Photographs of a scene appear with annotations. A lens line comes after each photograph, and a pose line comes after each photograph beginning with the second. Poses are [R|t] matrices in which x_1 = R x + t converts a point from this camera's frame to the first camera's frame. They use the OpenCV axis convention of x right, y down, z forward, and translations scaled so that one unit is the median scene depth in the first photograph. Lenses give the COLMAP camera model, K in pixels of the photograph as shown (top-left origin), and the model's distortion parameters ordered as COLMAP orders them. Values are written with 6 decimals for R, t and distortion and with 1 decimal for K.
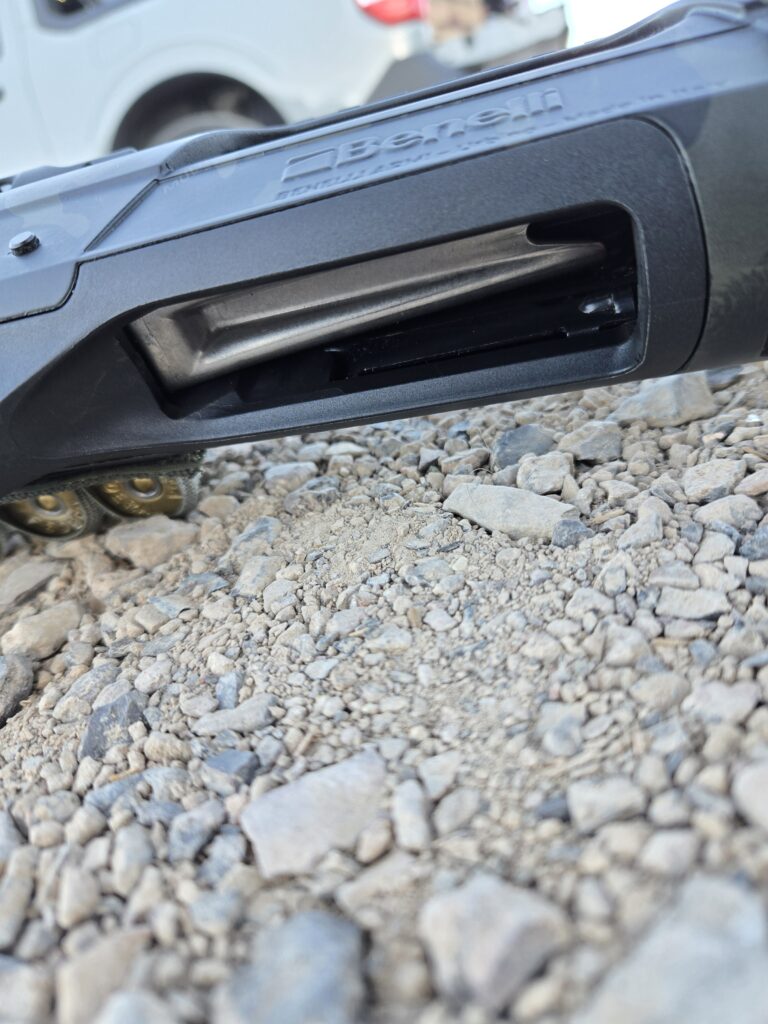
lens RADIAL K [[700.1, 0, 366.9], [0, 700.1, 502.5], [0, 0, 1]] dist [-0.003873, -0.036893]
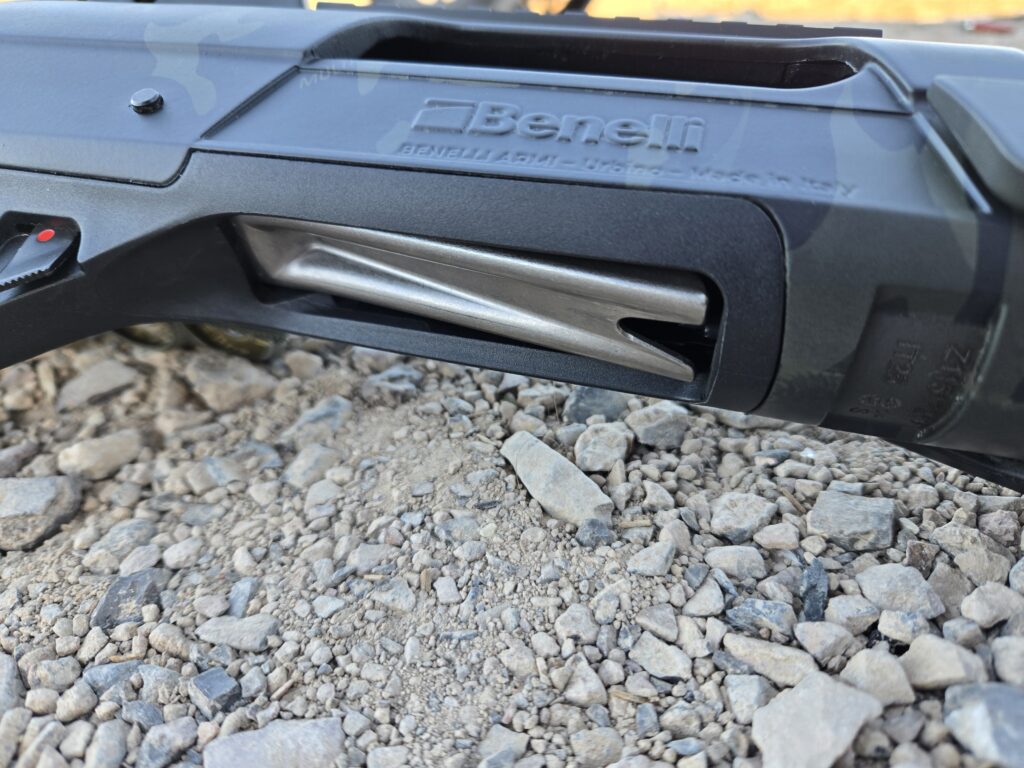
lens RADIAL K [[700.1, 0, 508.1], [0, 700.1, 382.2], [0, 0, 1]] dist [-0.003873, -0.036893]
pose [[0.963315, 0.264966, 0.042630, 0.061858], [-0.268288, 0.954778, 0.128139, -0.284163], [-0.006750, -0.134875, 0.990840, -0.018616]]
